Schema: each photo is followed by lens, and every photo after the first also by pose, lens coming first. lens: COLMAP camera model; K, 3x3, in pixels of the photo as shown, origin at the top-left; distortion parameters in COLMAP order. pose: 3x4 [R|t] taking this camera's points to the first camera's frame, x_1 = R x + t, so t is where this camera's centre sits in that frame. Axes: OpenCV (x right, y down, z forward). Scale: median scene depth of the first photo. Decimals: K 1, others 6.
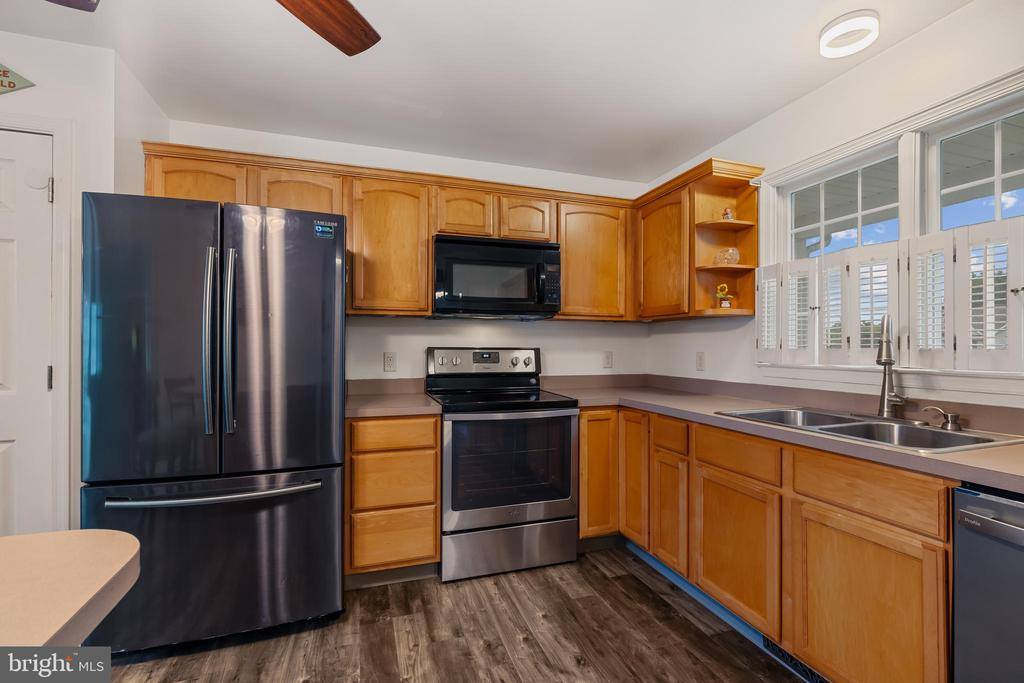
lens RADIAL K [[465.2, 0, 513.1], [0, 465.2, 342.5], [0, 0, 1]] dist [-0.005882, 0.001804]
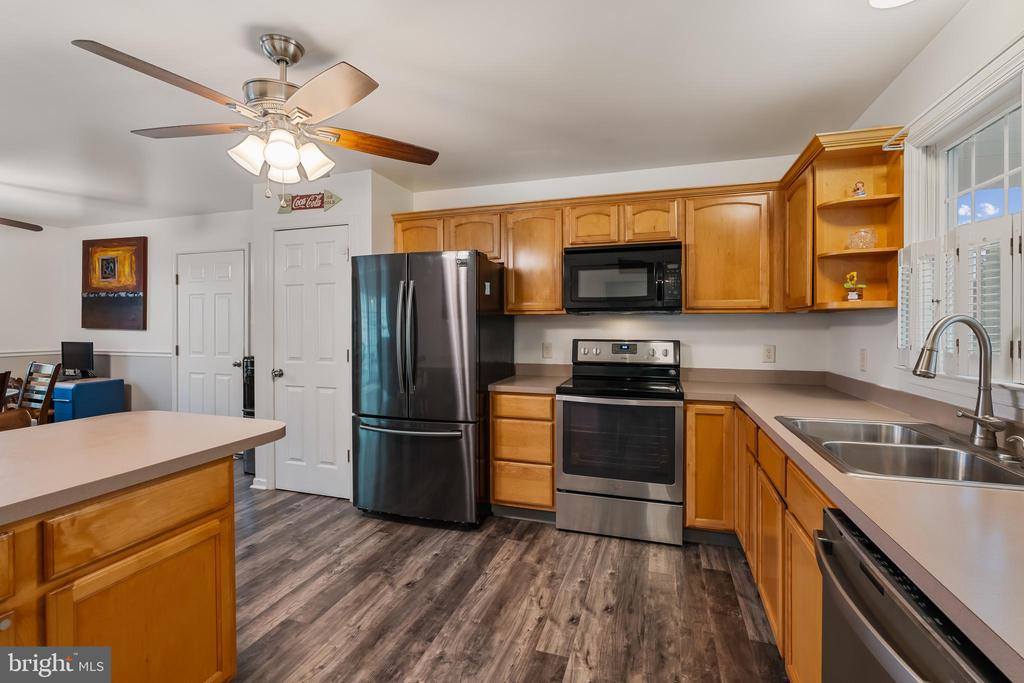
lens RADIAL K [[465.2, 0, 499.9], [0, 465.2, 327.0], [0, 0, 1]] dist [-0.005882, 0.001804]
pose [[0.793425, -0.001528, -0.608666, 0.456207], [0.005966, 0.999968, 0.005267, -0.032763], [0.608639, -0.007810, 0.793409, -0.077836]]
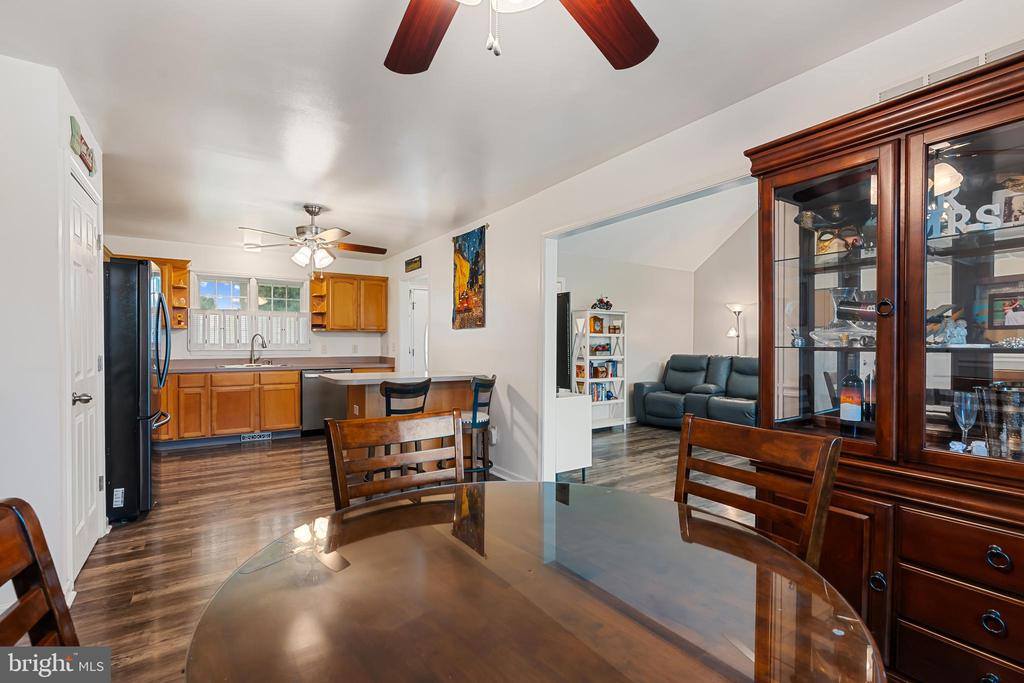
lens RADIAL K [[465.2, 0, 511.8], [0, 465.2, 344.5], [0, 0, 1]] dist [-0.005882, 0.001804]
pose [[-0.256399, -0.008456, 0.966534, -2.140562], [-0.008850, 0.999940, 0.006401, -0.016229], [-0.966531, -0.006912, -0.256459, 0.042848]]
